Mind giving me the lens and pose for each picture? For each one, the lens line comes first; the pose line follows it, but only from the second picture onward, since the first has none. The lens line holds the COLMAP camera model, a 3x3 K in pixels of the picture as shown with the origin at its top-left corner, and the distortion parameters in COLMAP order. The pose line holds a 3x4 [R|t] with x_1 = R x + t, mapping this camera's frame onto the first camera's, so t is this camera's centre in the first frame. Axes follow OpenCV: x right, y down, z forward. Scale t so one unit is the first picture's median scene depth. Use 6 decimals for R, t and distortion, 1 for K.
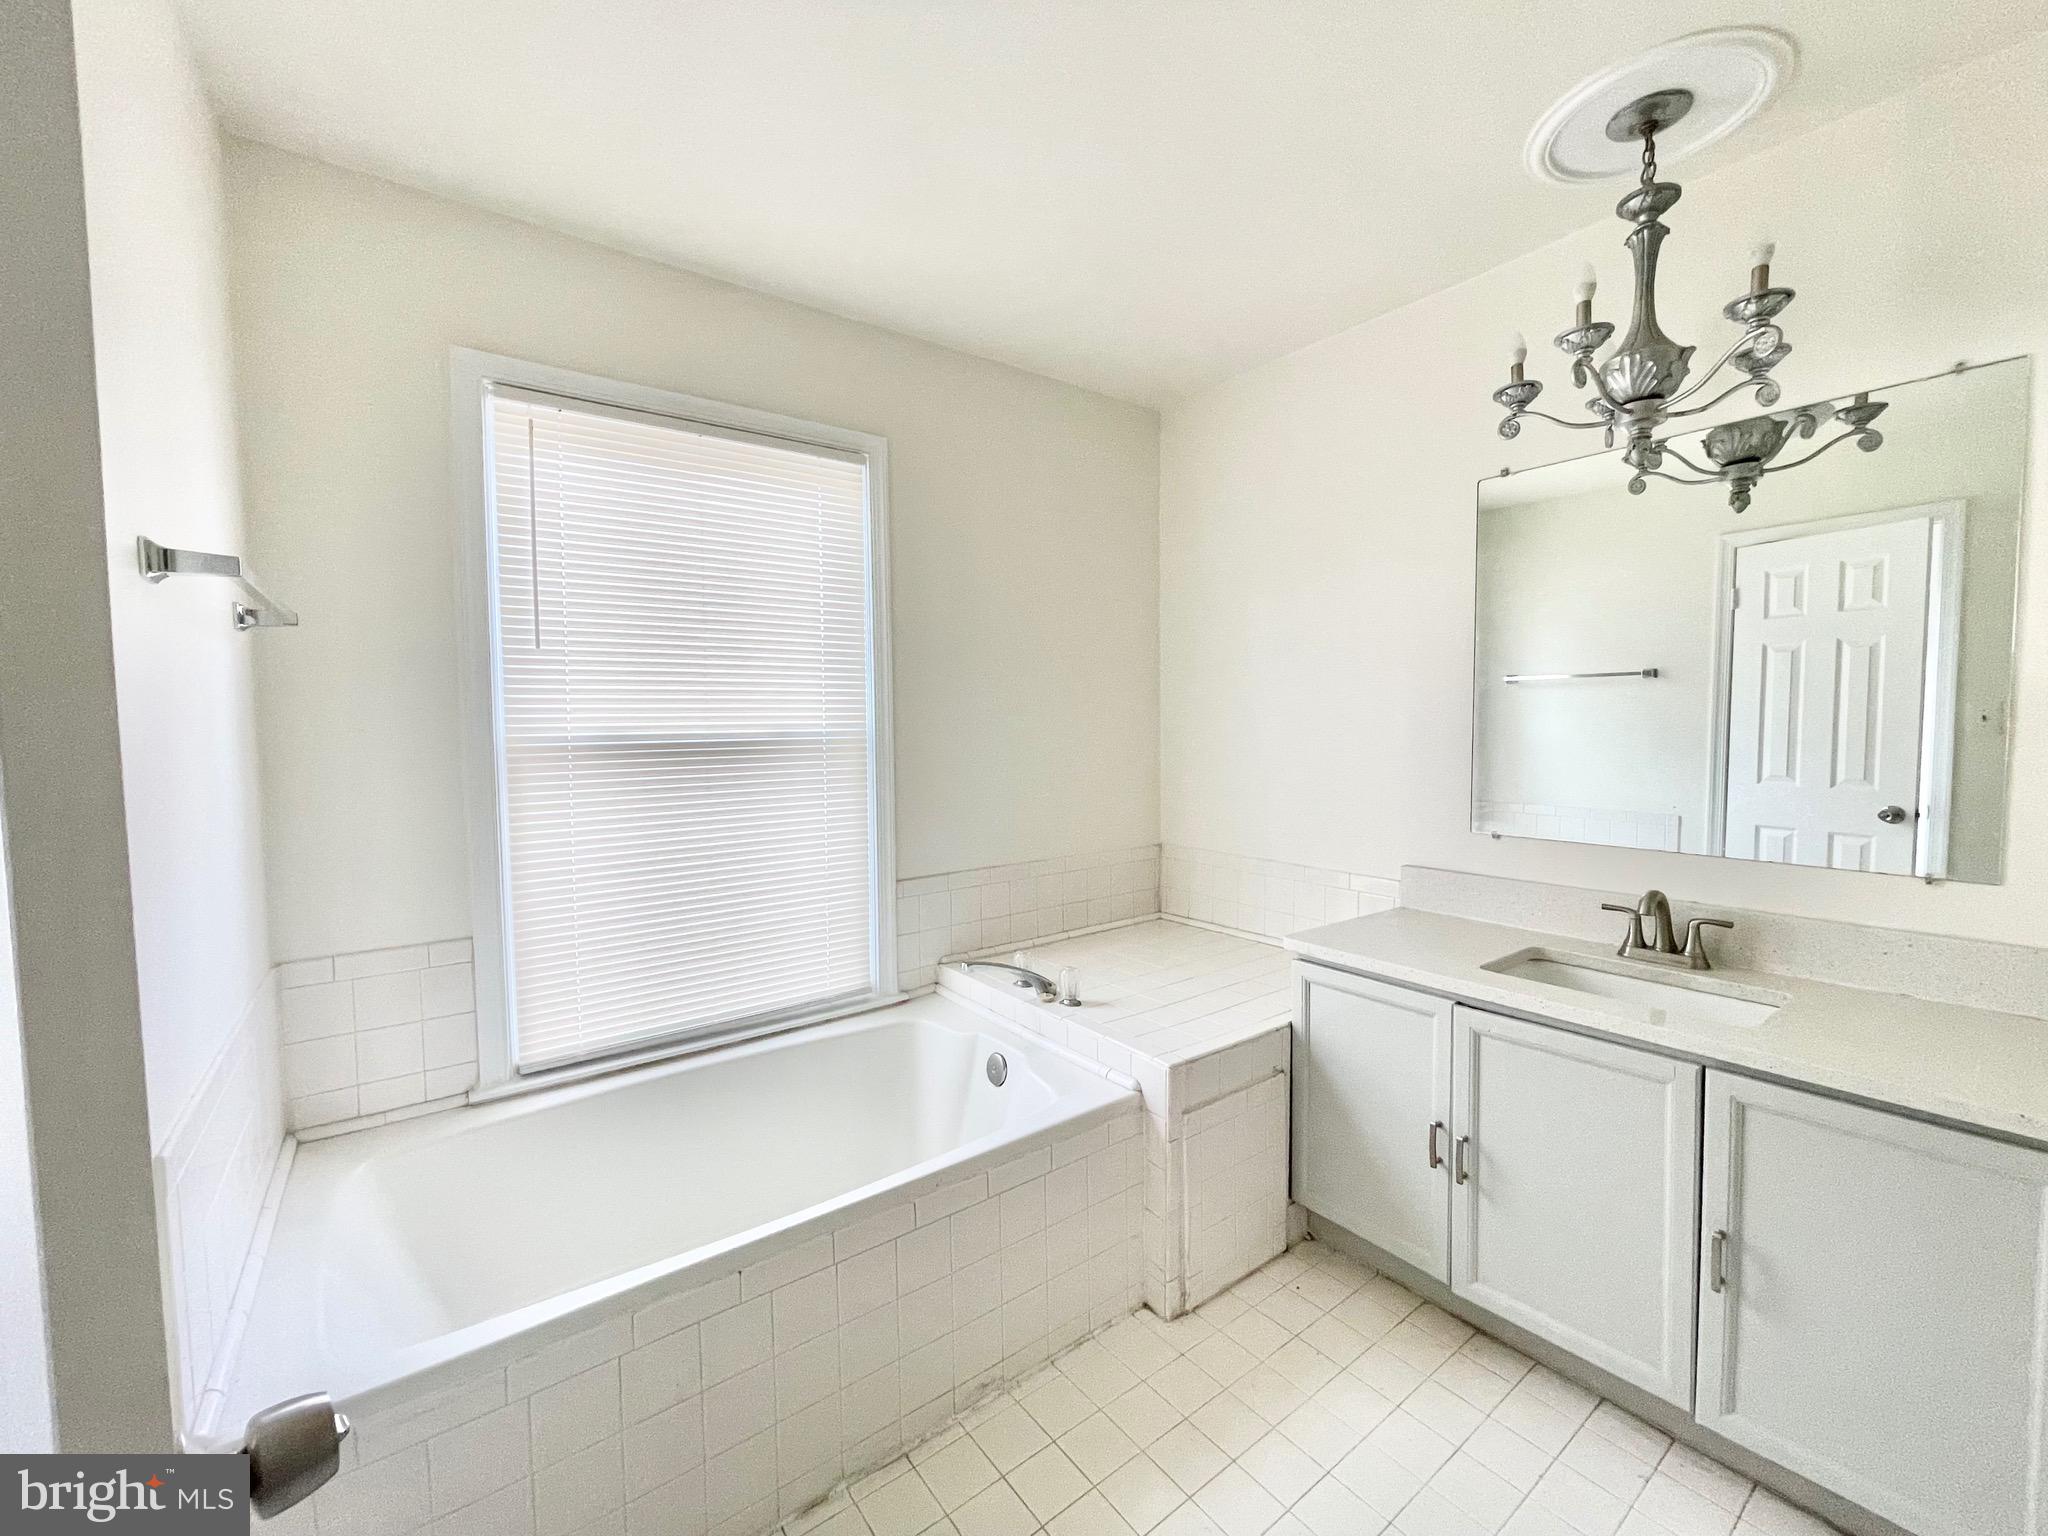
lens RADIAL K [[827.8, 0, 1022.0], [0, 827.8, 768.5], [0, 0, 1]] dist [-0.004026, -0.000335]
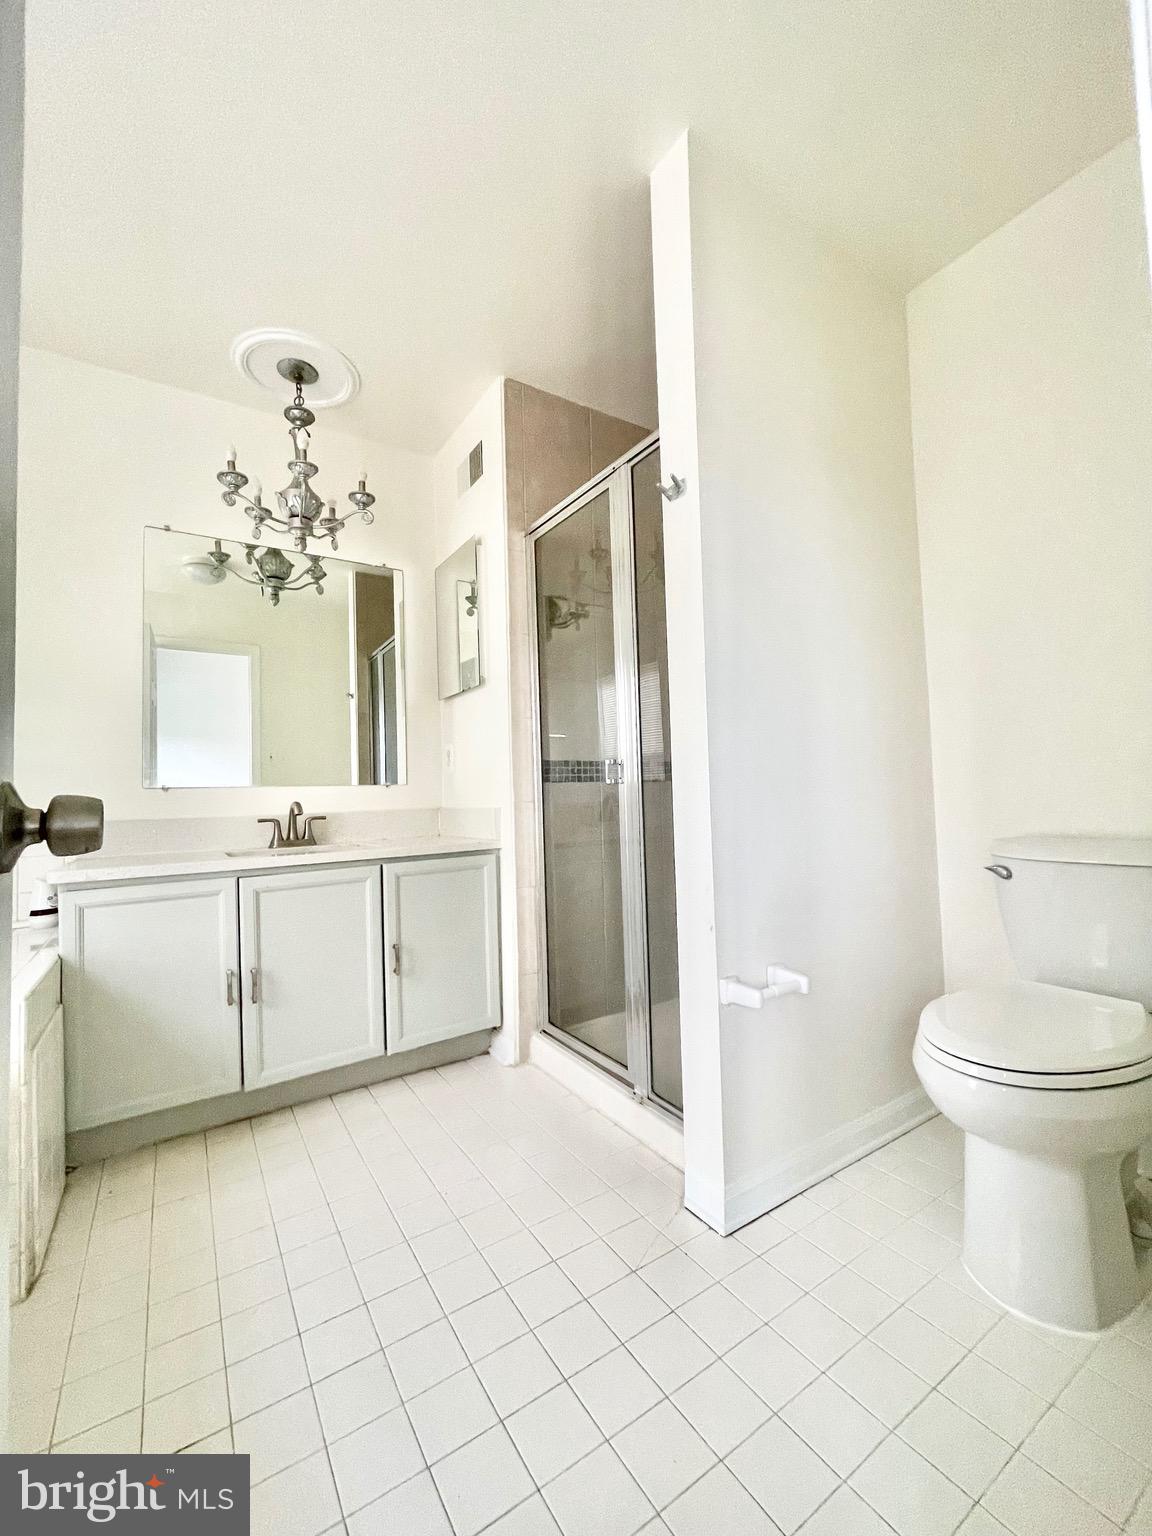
lens RADIAL K [[620.8, 0, 572.7], [0, 620.8, 767.5], [0, 0, 1]] dist [-0.004026, -0.000335]
pose [[0.078484, 0.049884, 0.995667, -0.473605], [0.085321, 0.994747, -0.056564, 0.201047], [-0.993258, 0.089391, 0.073815, 0.332534]]
